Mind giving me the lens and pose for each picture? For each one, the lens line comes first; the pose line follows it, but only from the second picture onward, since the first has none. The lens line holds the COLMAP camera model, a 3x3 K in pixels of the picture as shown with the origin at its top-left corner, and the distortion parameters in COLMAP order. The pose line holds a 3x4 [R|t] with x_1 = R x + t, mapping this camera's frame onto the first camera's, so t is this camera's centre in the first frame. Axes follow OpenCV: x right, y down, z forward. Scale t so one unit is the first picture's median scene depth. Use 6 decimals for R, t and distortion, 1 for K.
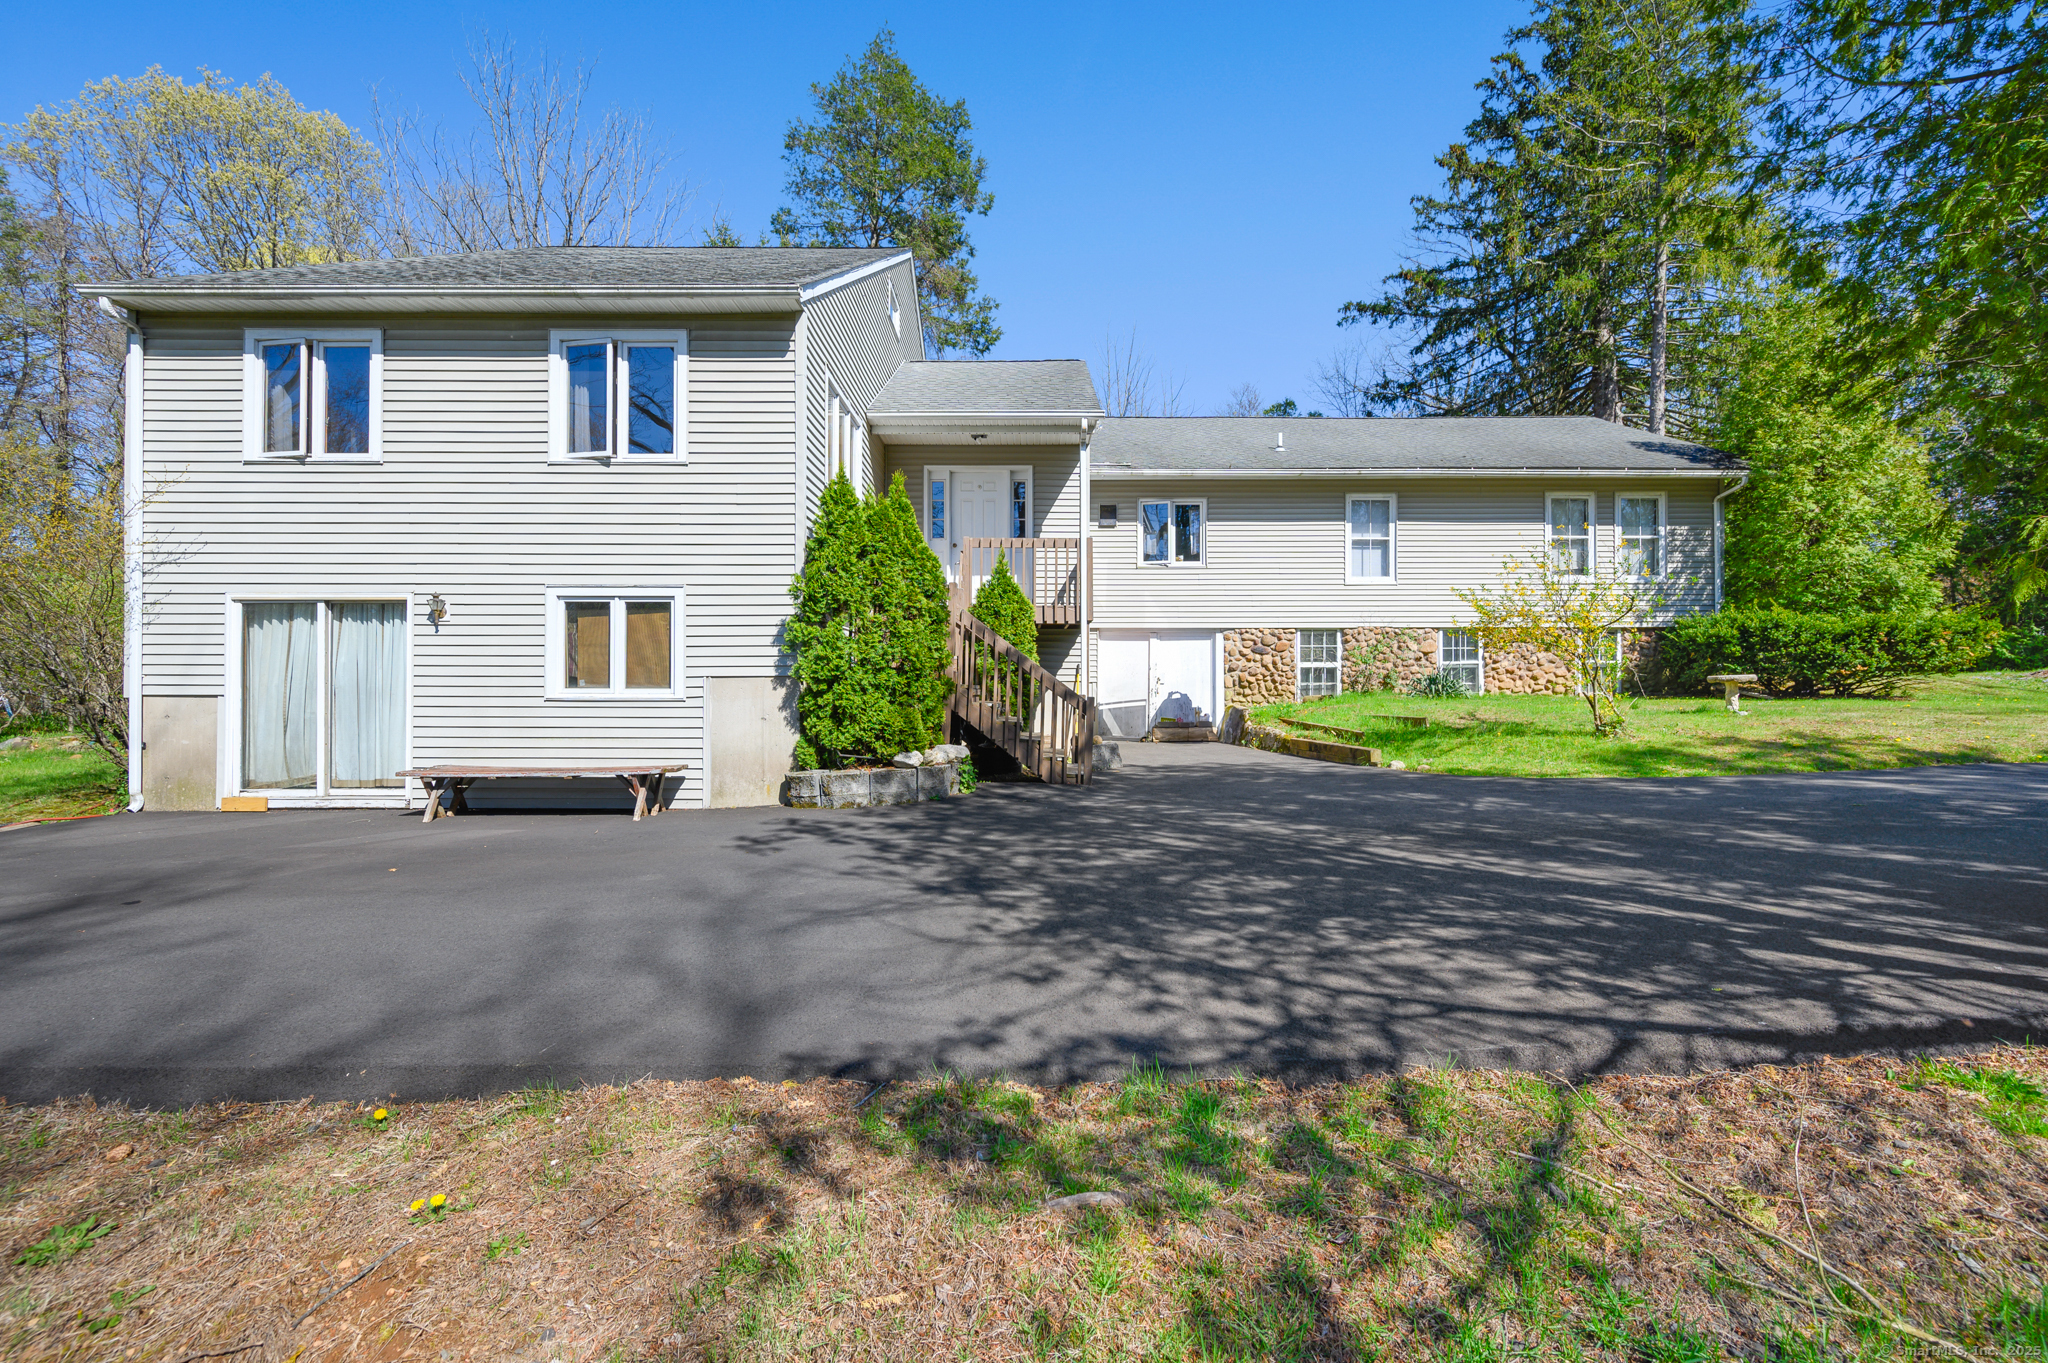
lens RADIAL K [[834.4, 0, 1033.3], [0, 834.4, 690.8], [0, 0, 1]] dist [-0.000215, -0.000025]
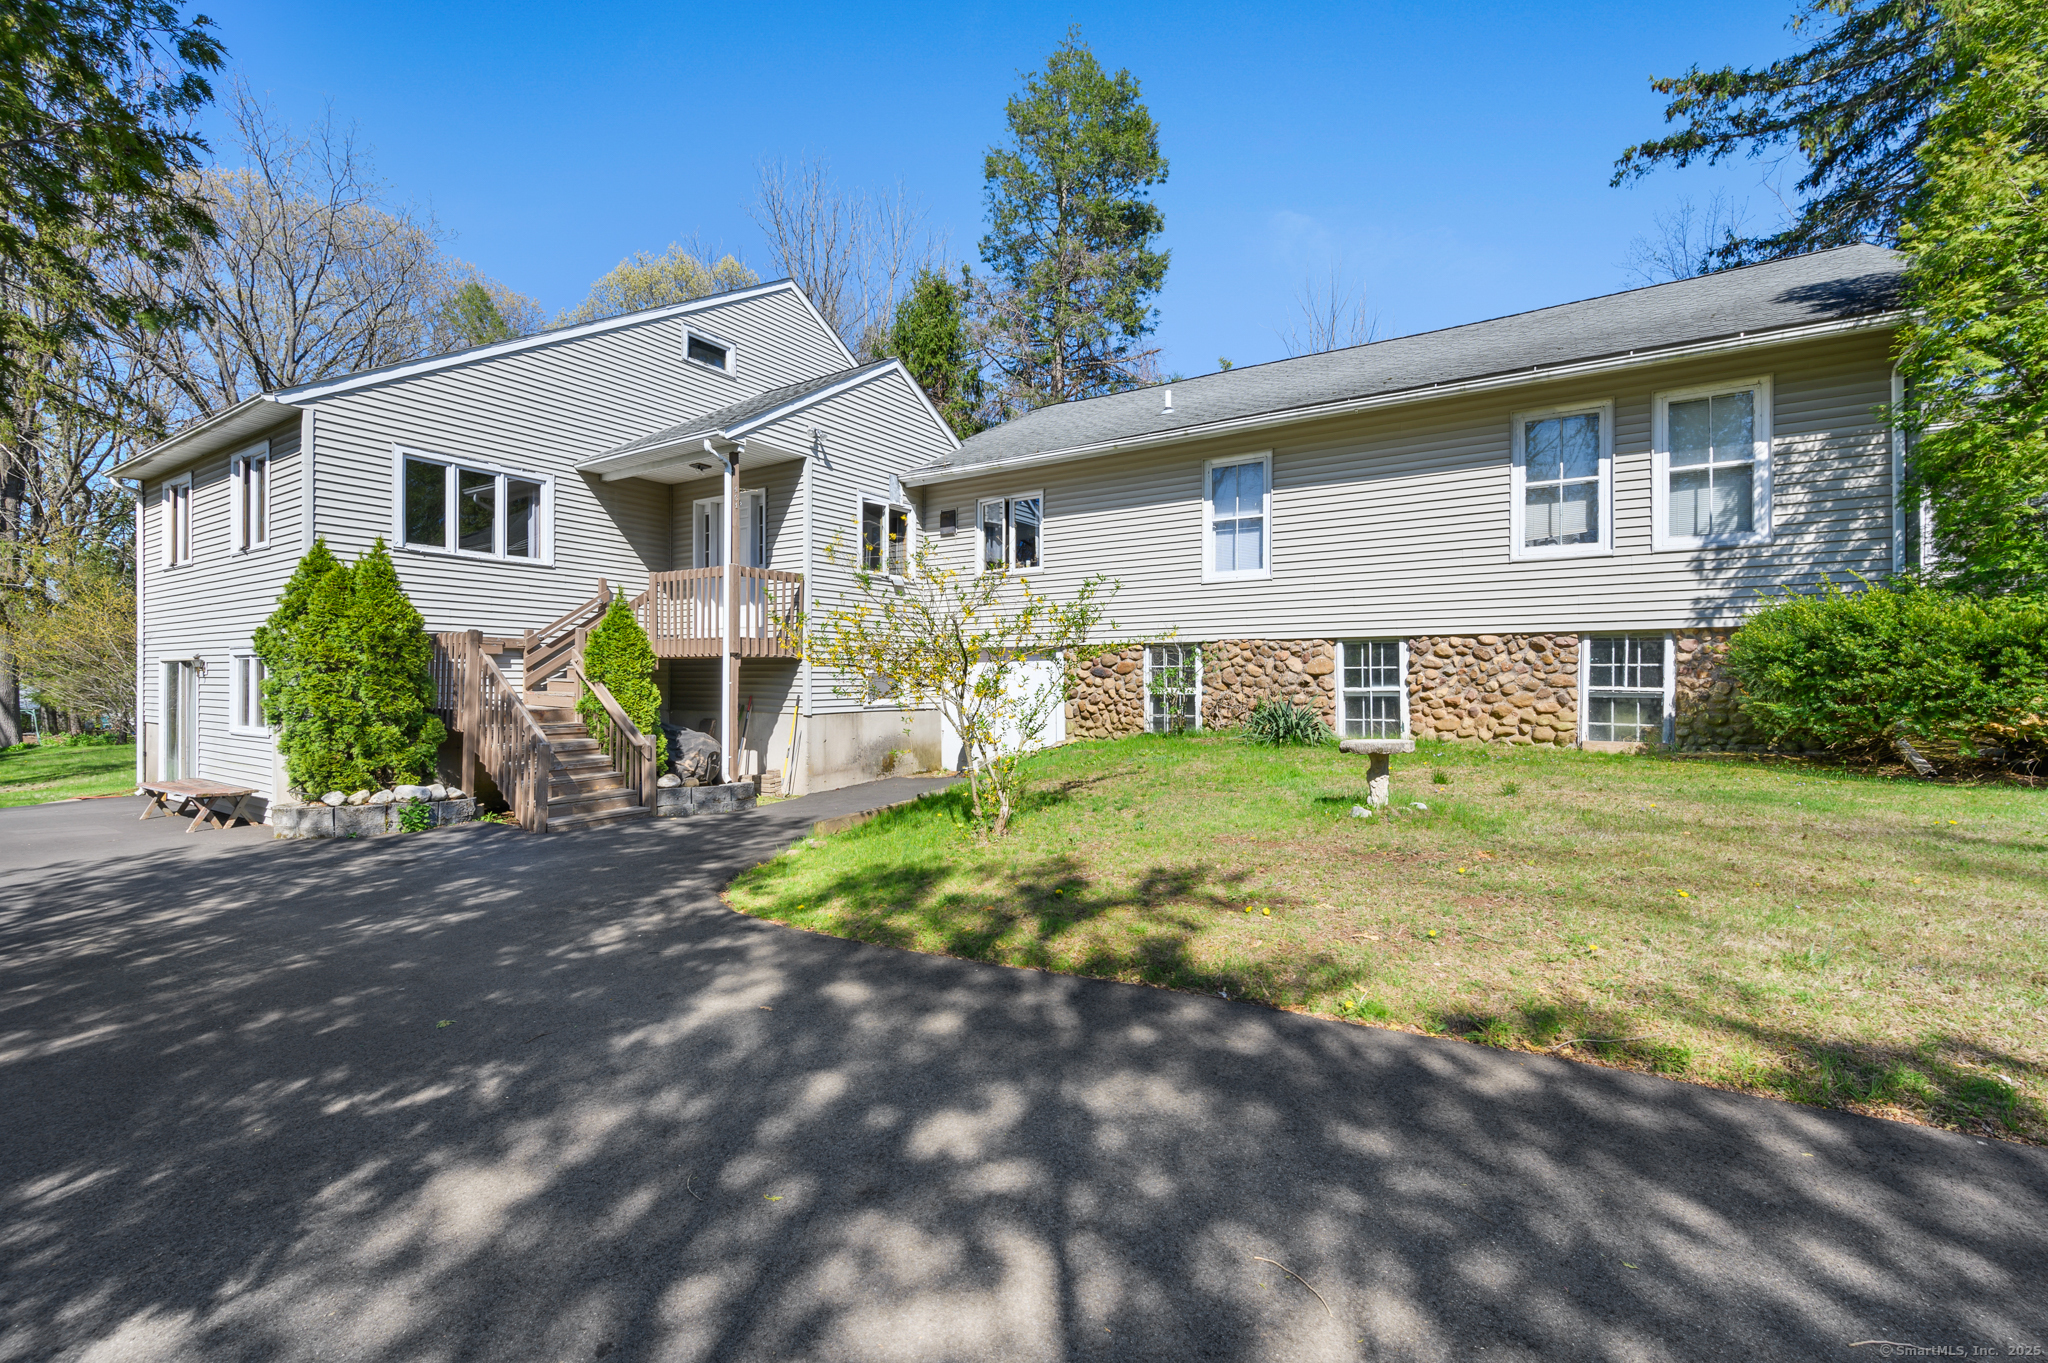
lens RADIAL K [[834.4, 0, 1028.7], [0, 834.4, 674.2], [0, 0, 1]] dist [-0.000215, -0.000025]
pose [[0.853289, -0.004063, -0.521422, 0.627508], [0.001442, 0.999984, -0.005434, -0.042755], [0.521436, 0.003885, 0.853282, 0.285011]]
